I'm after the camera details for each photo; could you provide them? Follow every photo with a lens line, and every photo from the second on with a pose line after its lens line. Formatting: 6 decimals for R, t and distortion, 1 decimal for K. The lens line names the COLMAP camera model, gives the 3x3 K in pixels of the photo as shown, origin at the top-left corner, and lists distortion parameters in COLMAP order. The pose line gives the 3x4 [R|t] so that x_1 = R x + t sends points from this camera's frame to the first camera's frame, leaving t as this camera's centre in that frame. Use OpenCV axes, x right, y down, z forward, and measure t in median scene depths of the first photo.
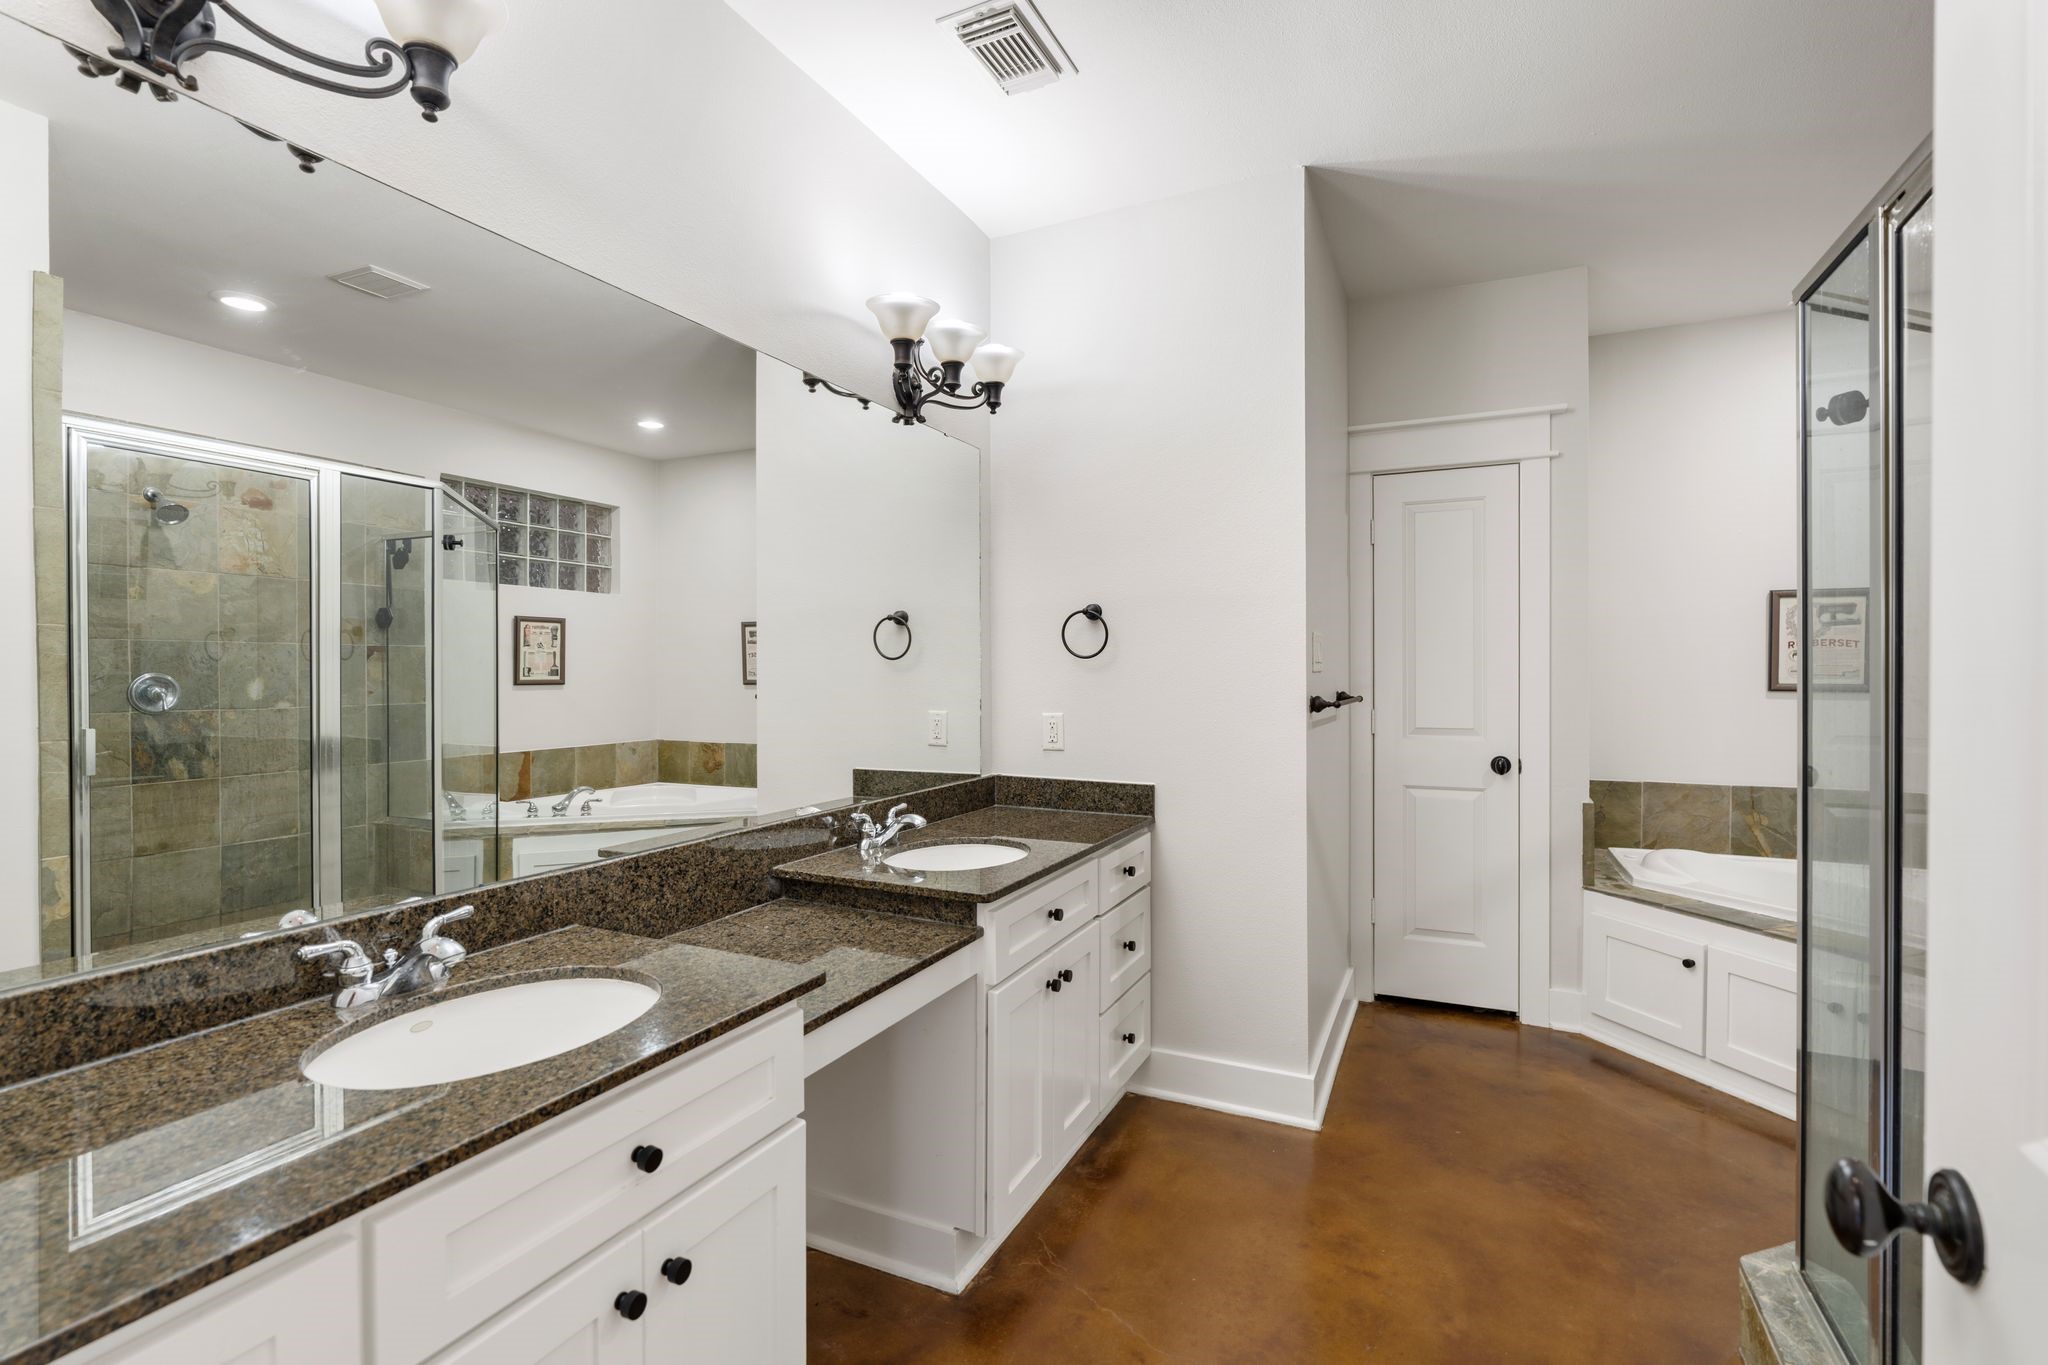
lens RADIAL K [[923.0, 0, 1024.8], [0, 923.0, 678.4], [0, 0, 1]] dist [-0.004527, -0.000329]
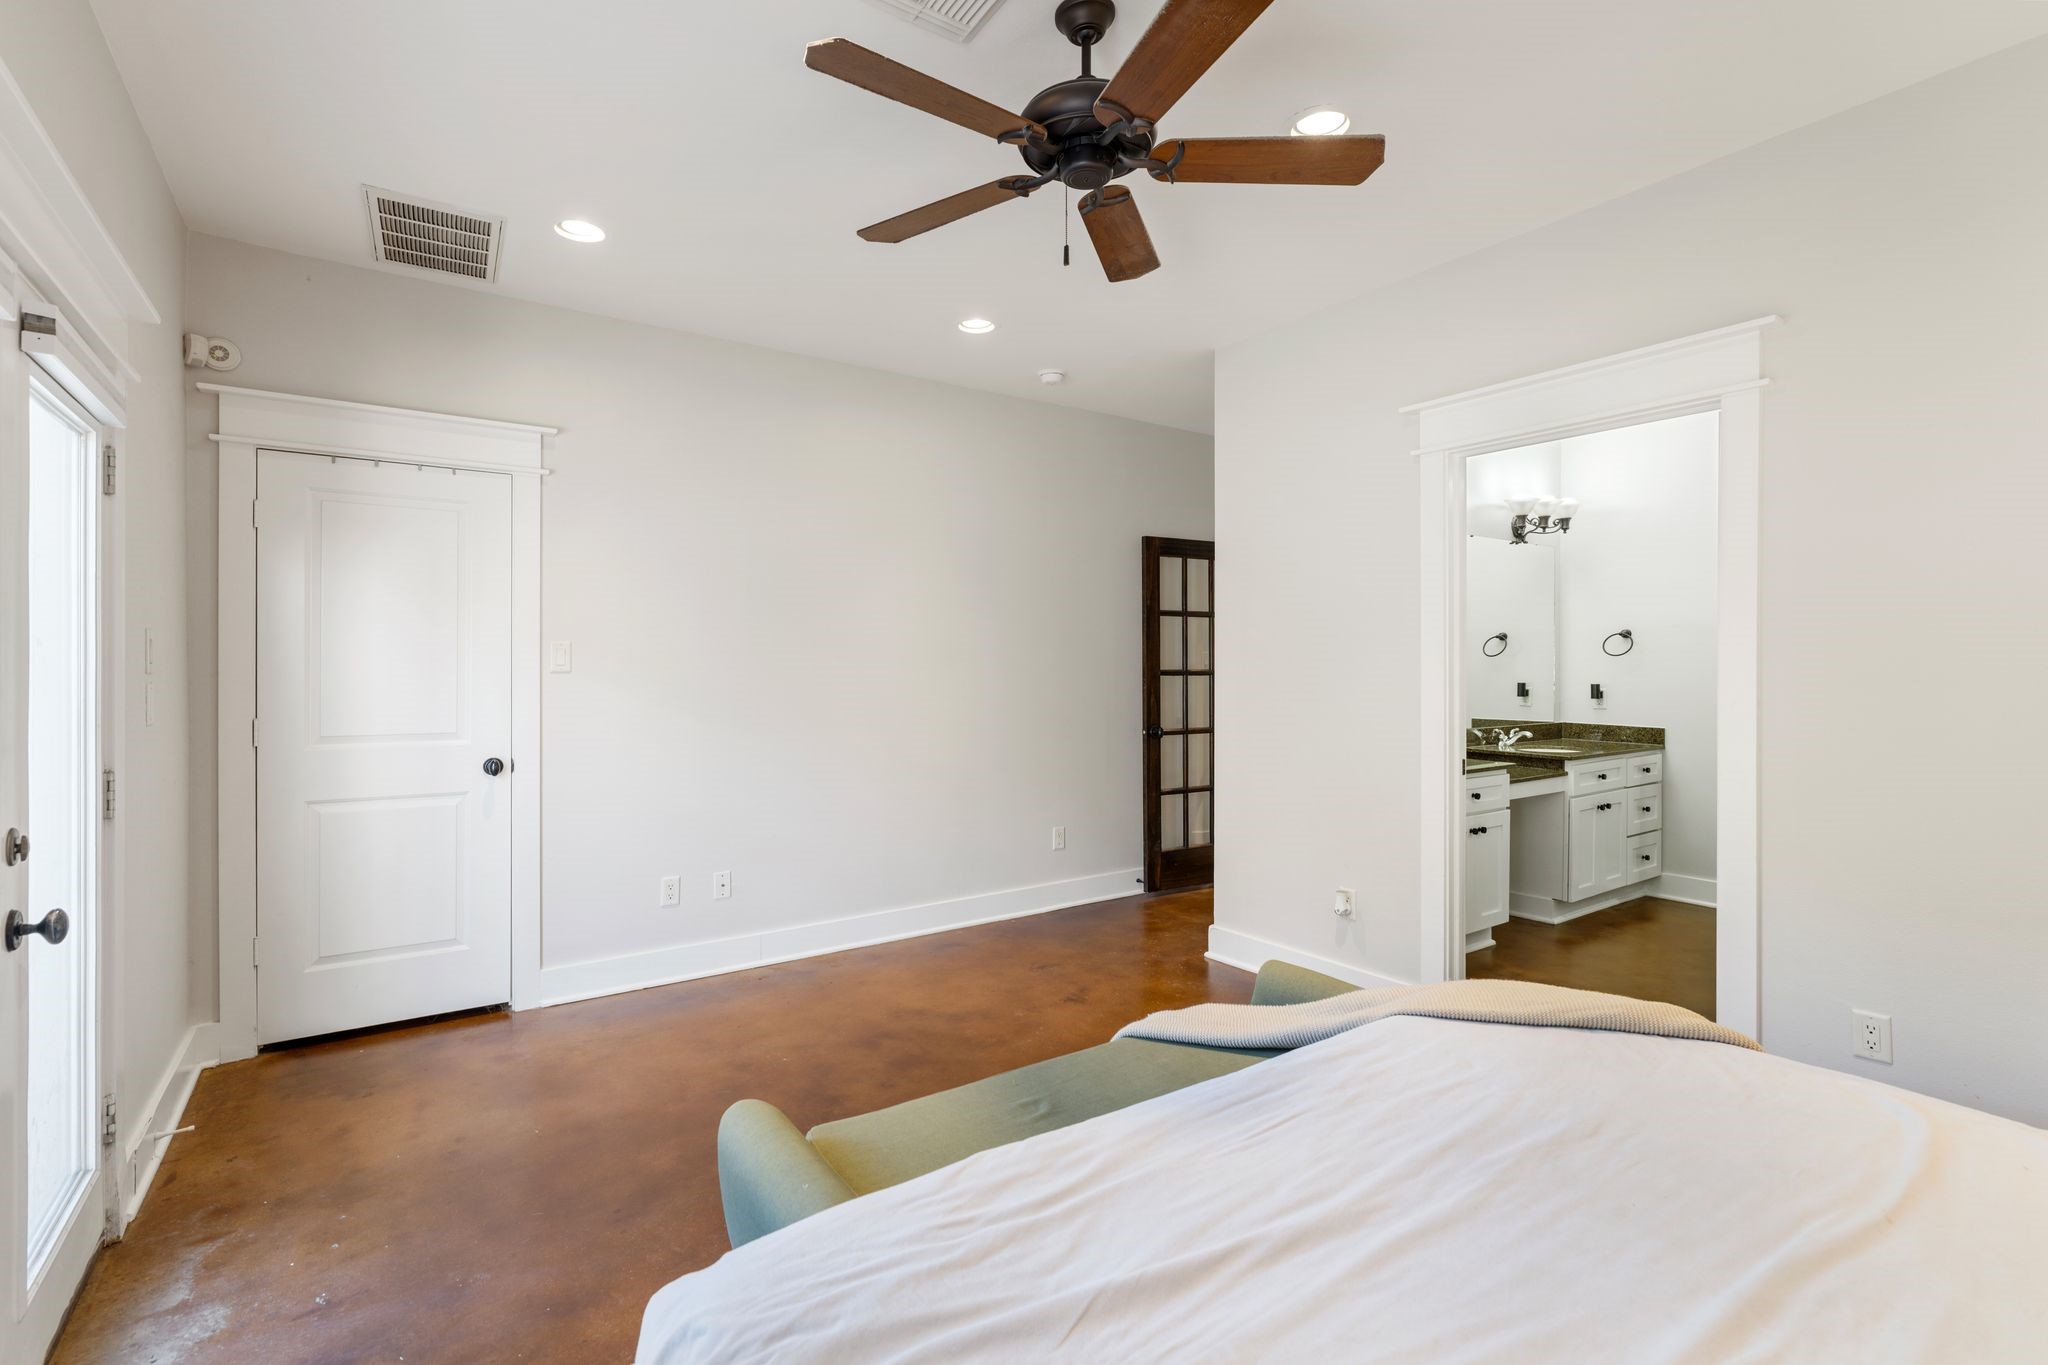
lens RADIAL K [[923.0, 0, 1024.8], [0, 923.0, 678.4], [0, 0, 1]] dist [-0.004527, -0.000329]
pose [[0.867875, 0.002319, -0.496777, -0.059622], [0.004021, 0.999924, 0.011692, -0.006929], [0.496766, -0.012145, 0.867799, -1.334276]]
